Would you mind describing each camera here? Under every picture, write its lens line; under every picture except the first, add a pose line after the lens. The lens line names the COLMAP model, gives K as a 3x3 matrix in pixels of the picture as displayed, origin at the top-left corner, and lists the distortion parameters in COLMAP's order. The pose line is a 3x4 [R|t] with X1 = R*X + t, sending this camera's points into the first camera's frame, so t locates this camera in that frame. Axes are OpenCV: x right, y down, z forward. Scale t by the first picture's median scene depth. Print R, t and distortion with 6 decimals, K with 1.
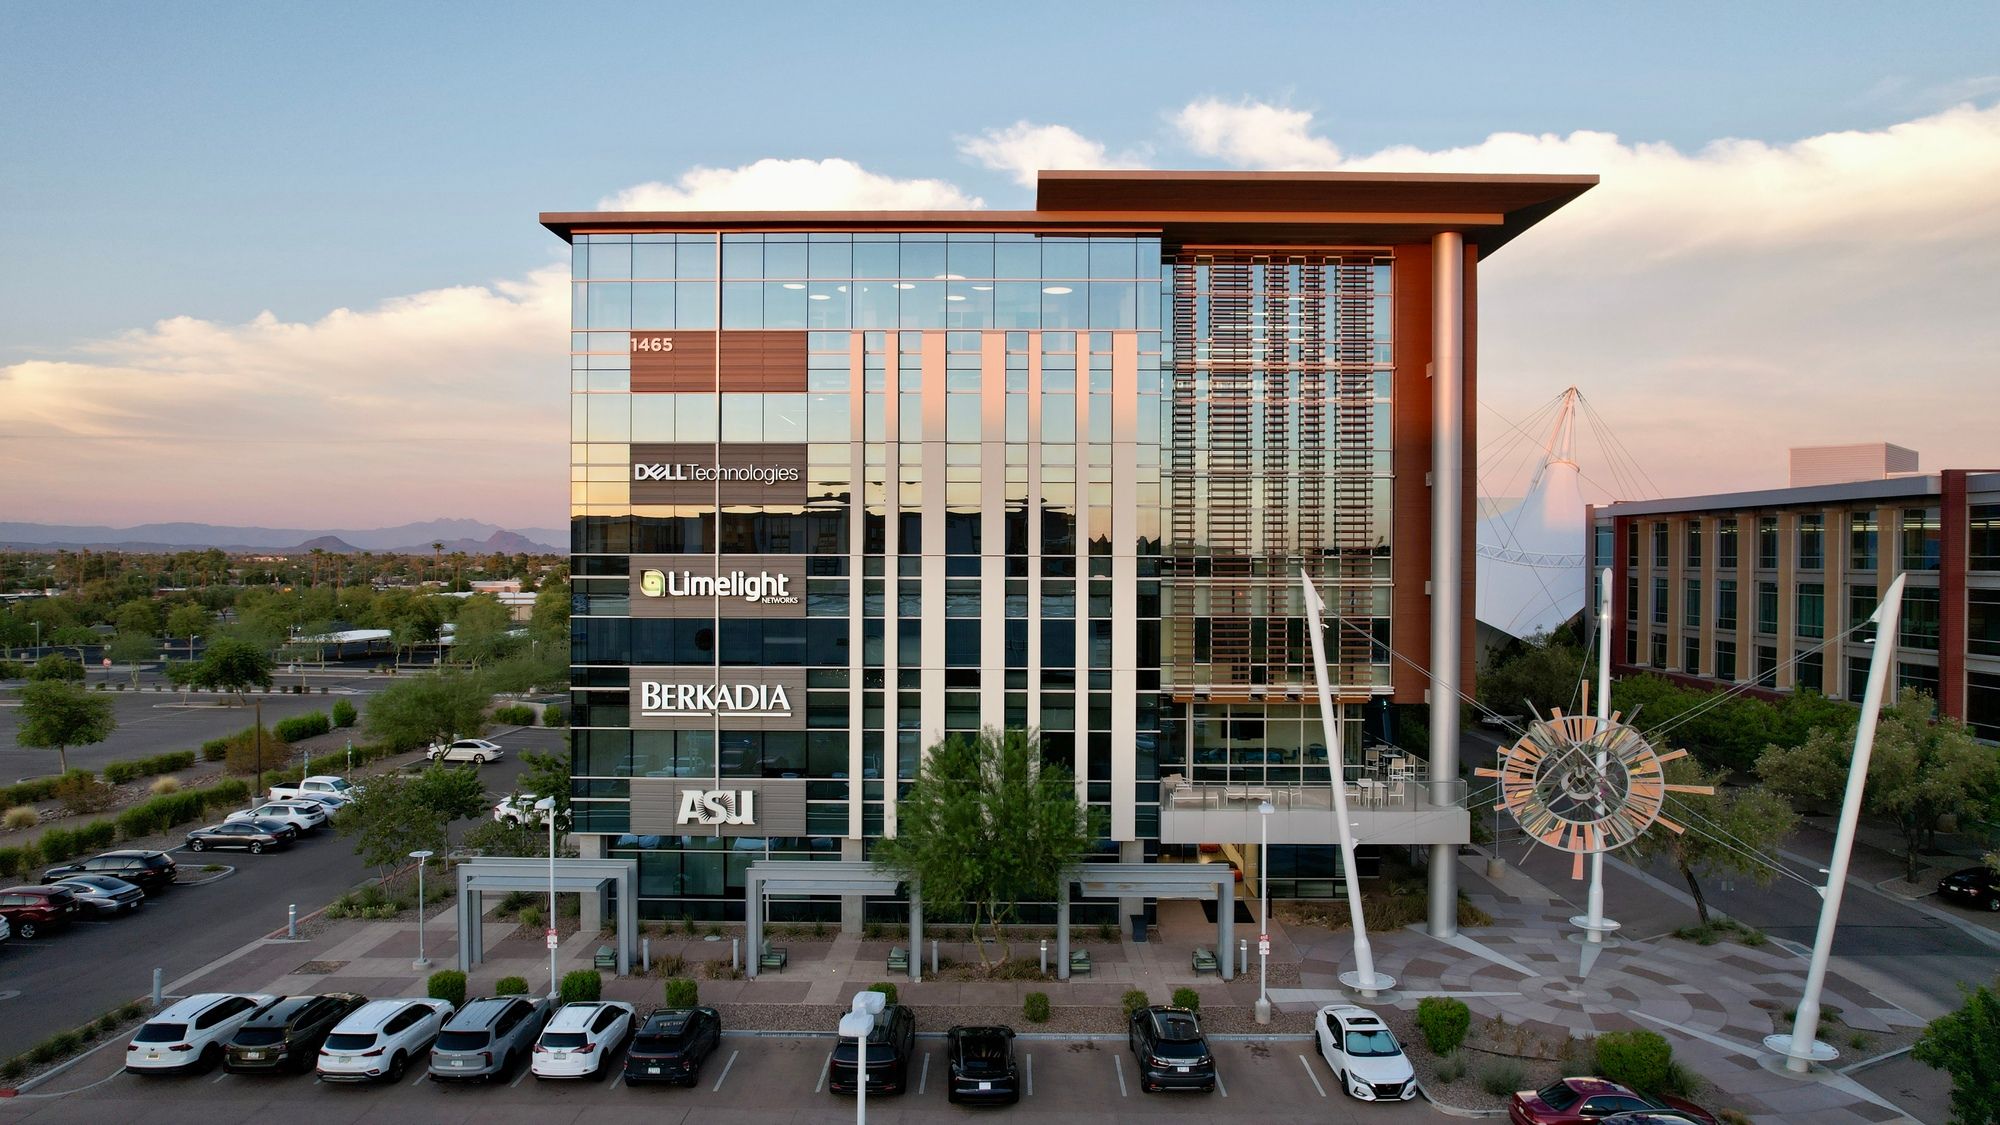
lens RADIAL K [[1256.1, 0, 1000.0], [0, 1256.1, 562.5], [0, 0, 1]] dist [-0.006022, 0.001301]
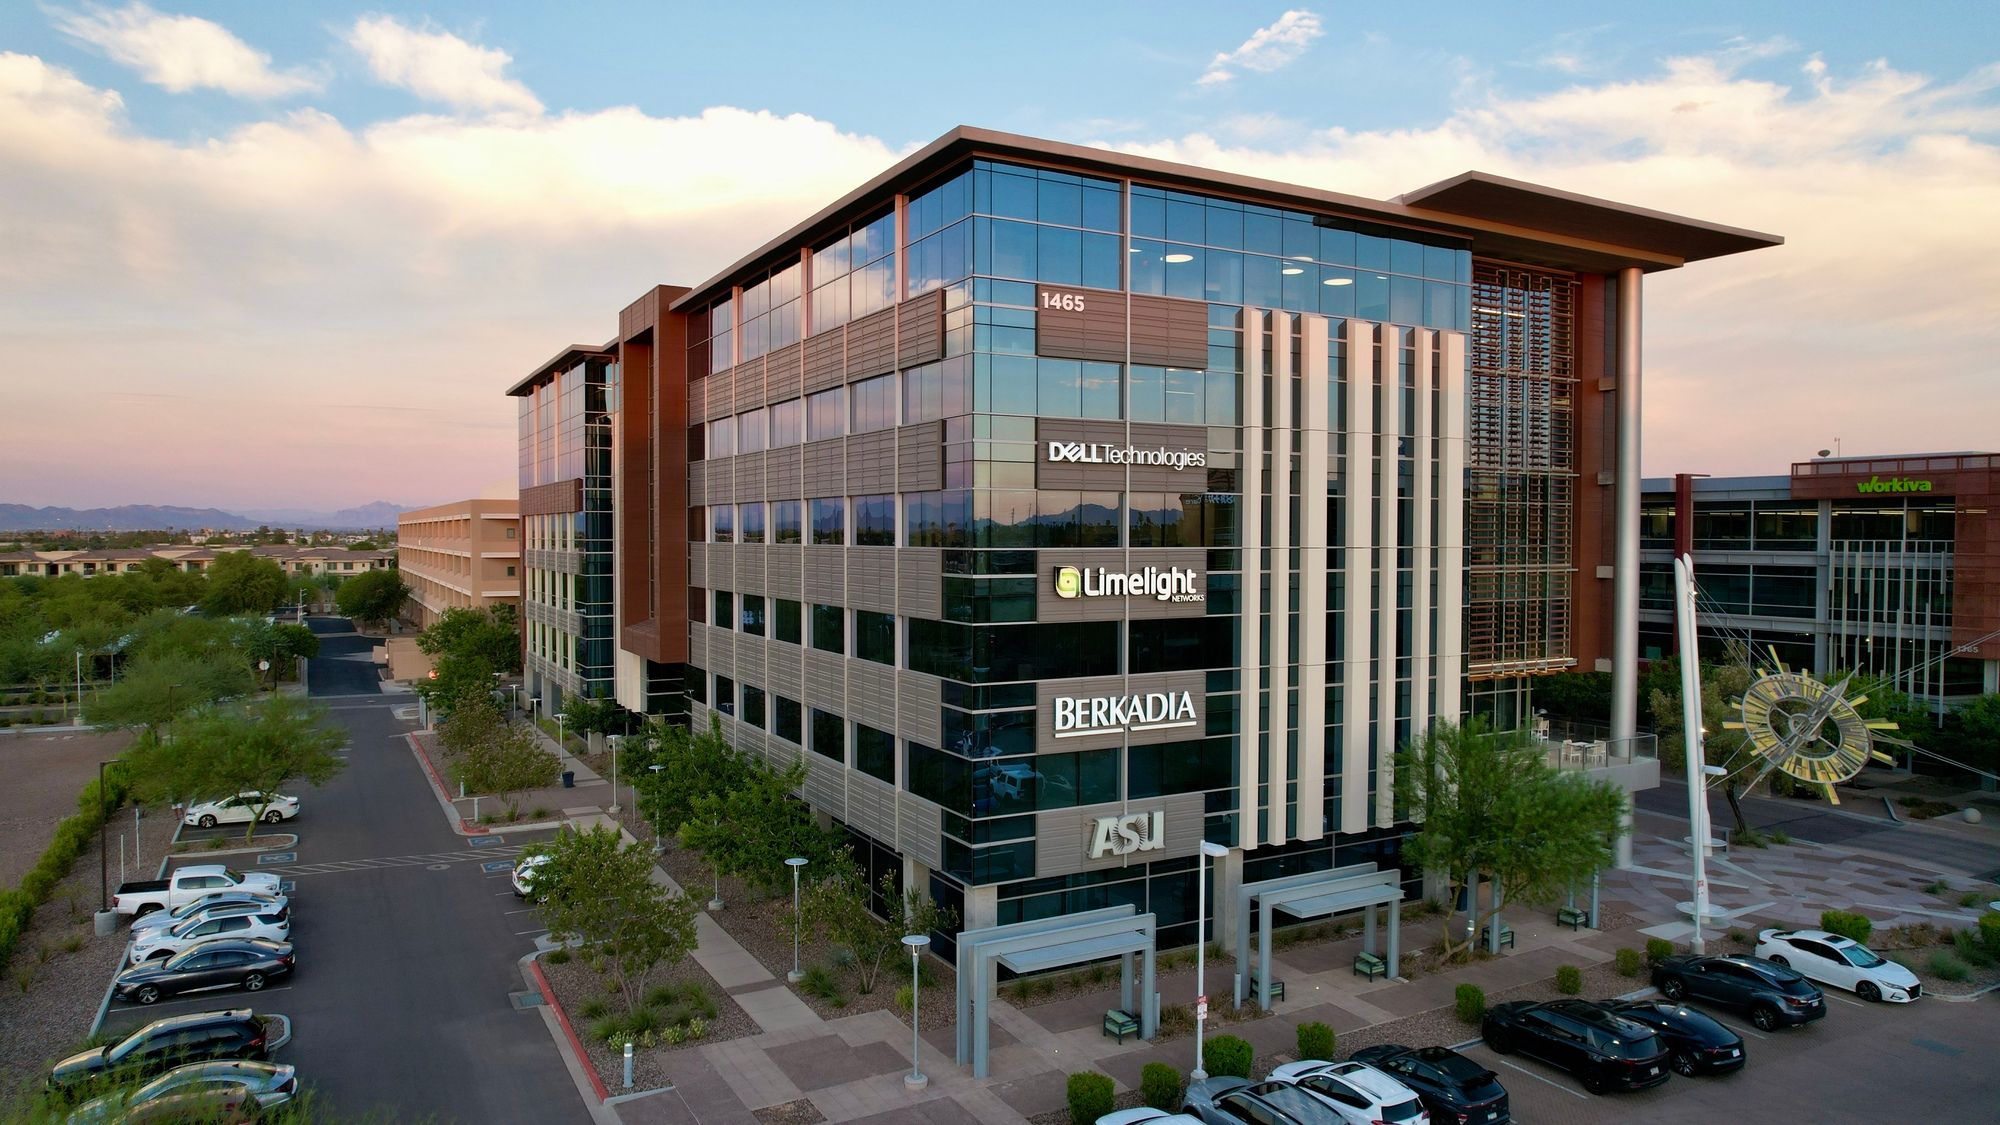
lens RADIAL K [[1256.1, 0, 1000.0], [0, 1256.1, 562.5], [0, 0, 1]] dist [-0.006022, 0.001301]
pose [[0.862459, -0.012713, 0.505967, -0.749603], [-0.000379, 0.999668, 0.025764, -0.019065], [-0.506127, -0.022412, 0.862168, 0.286617]]
